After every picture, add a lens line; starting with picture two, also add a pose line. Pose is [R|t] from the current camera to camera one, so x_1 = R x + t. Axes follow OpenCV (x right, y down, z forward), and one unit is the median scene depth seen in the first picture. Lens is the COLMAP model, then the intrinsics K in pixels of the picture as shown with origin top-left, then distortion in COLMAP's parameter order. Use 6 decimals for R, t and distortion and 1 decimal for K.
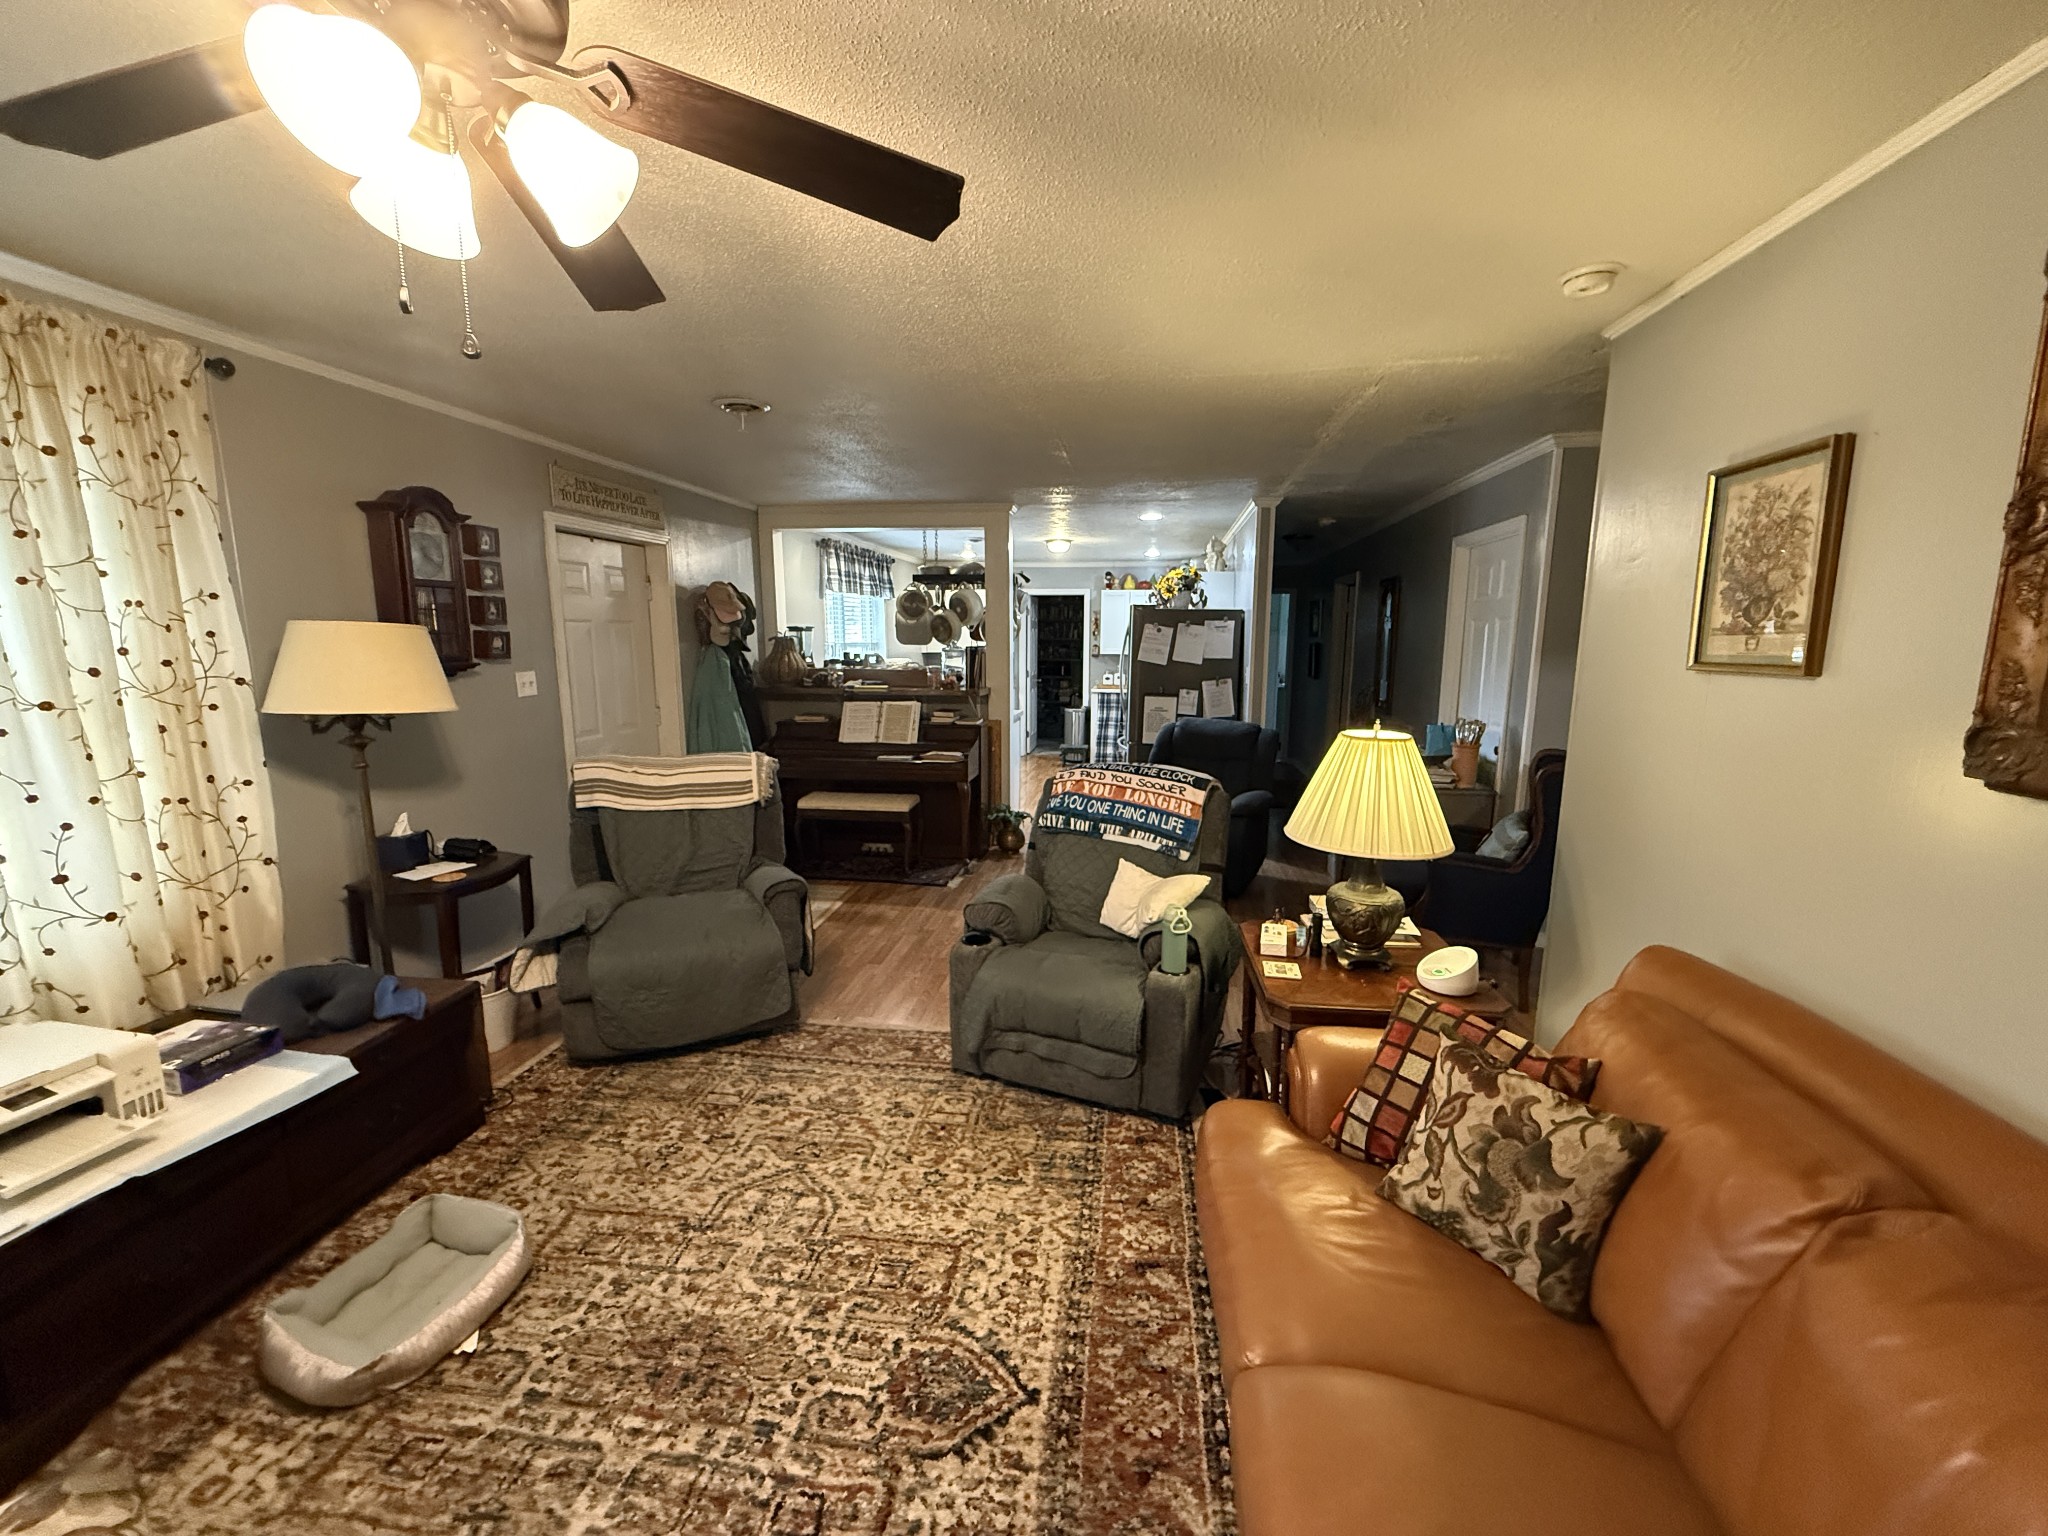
lens RADIAL K [[823.5, 0, 1017.9], [0, 823.5, 776.3], [0, 0, 1]] dist [0.000905, 0.000226]
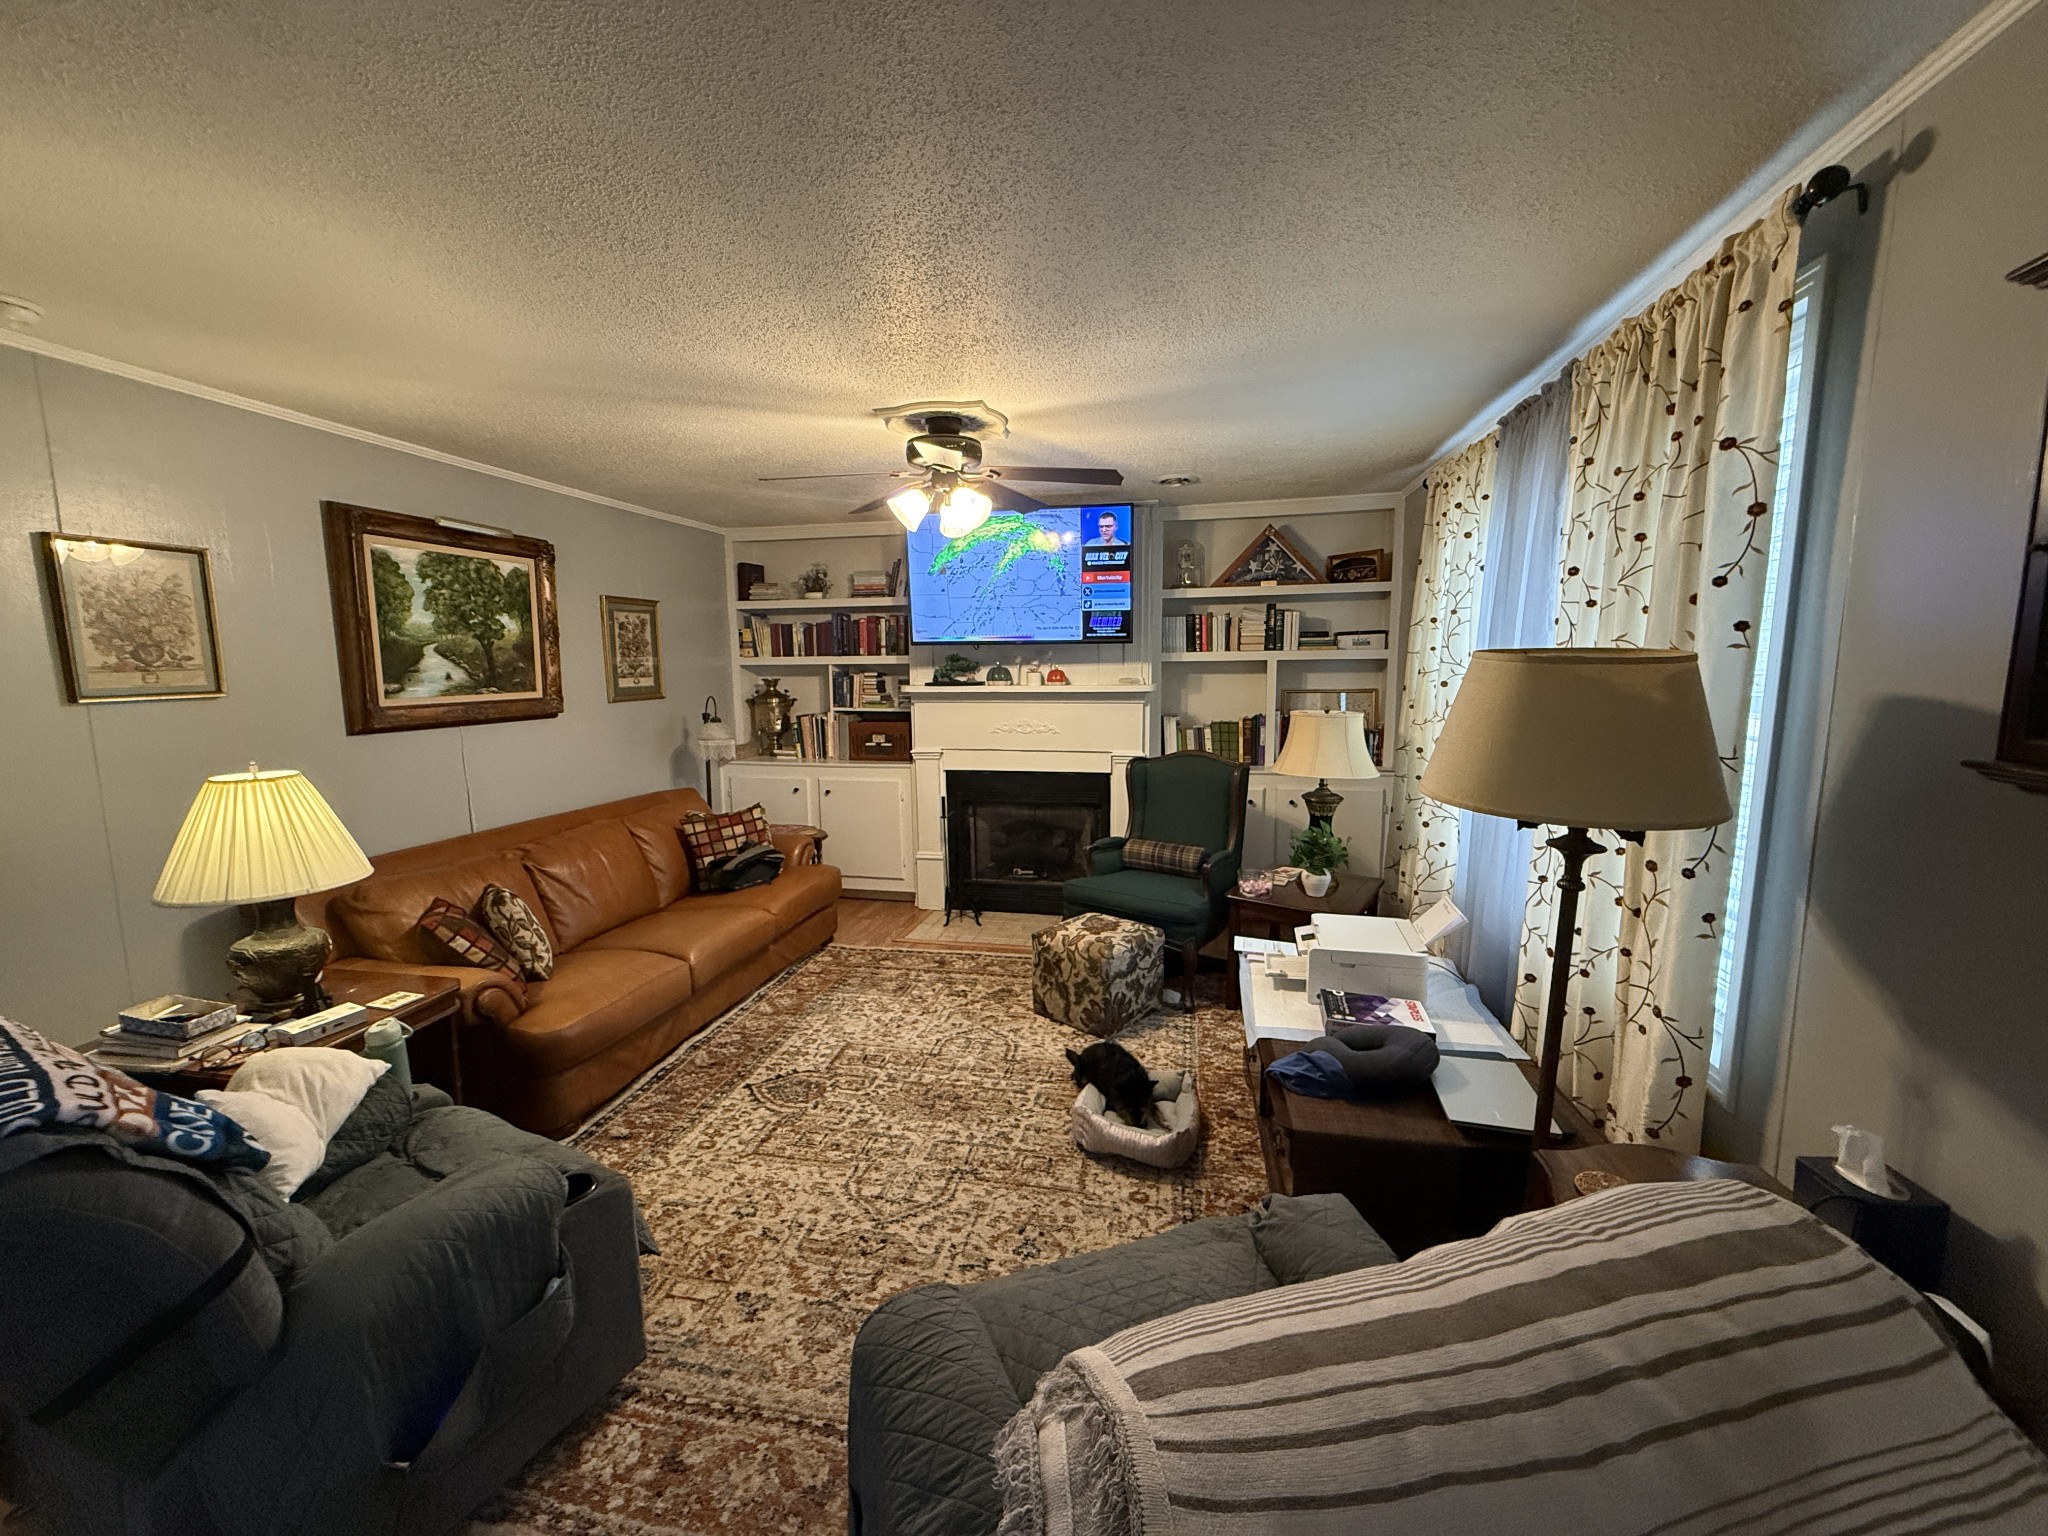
lens RADIAL K [[823.5, 0, 1008.5], [0, 823.5, 777.7], [0, 0, 1]] dist [0.000905, 0.000226]
pose [[-0.997286, -0.004723, 0.073479, -0.540428], [0.017393, 0.954585, 0.297432, -0.336399], [-0.071547, 0.297903, -0.951911, 1.961683]]
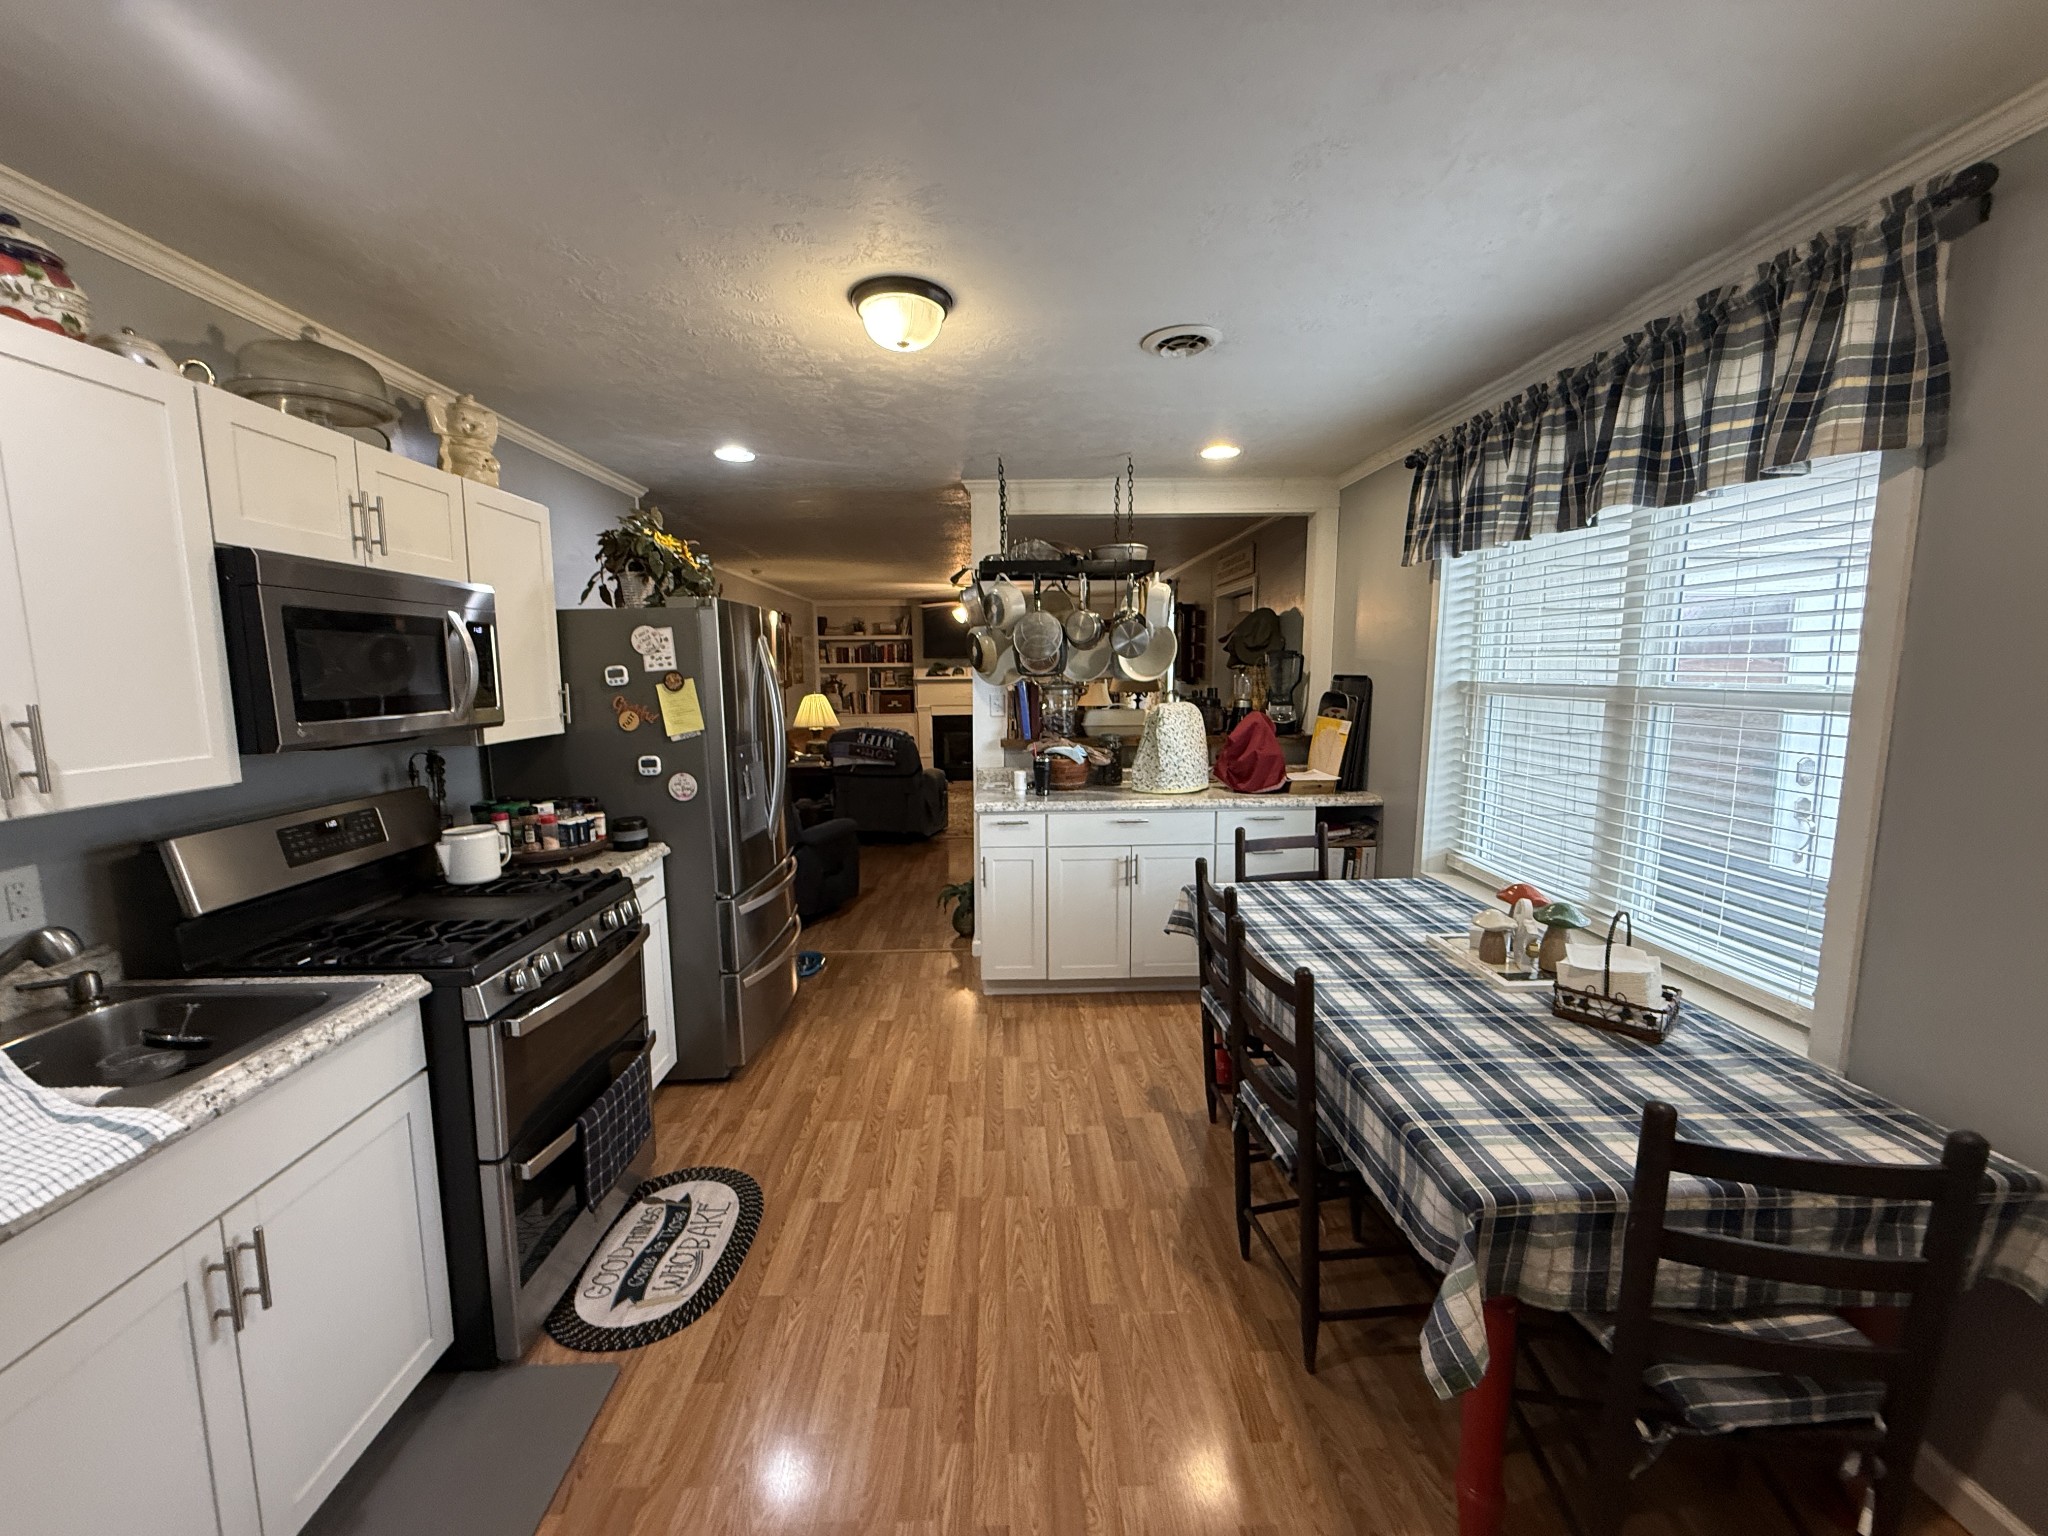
lens RADIAL K [[823.5, 0, 1003.0], [0, 823.5, 779.8], [0, 0, 1]] dist [0.000905, 0.000226]
pose [[-0.985455, 0.030243, -0.167222, 0.237528], [-0.021006, 0.954810, 0.296473, -0.798822], [0.168631, 0.295674, -0.940287, 4.685264]]
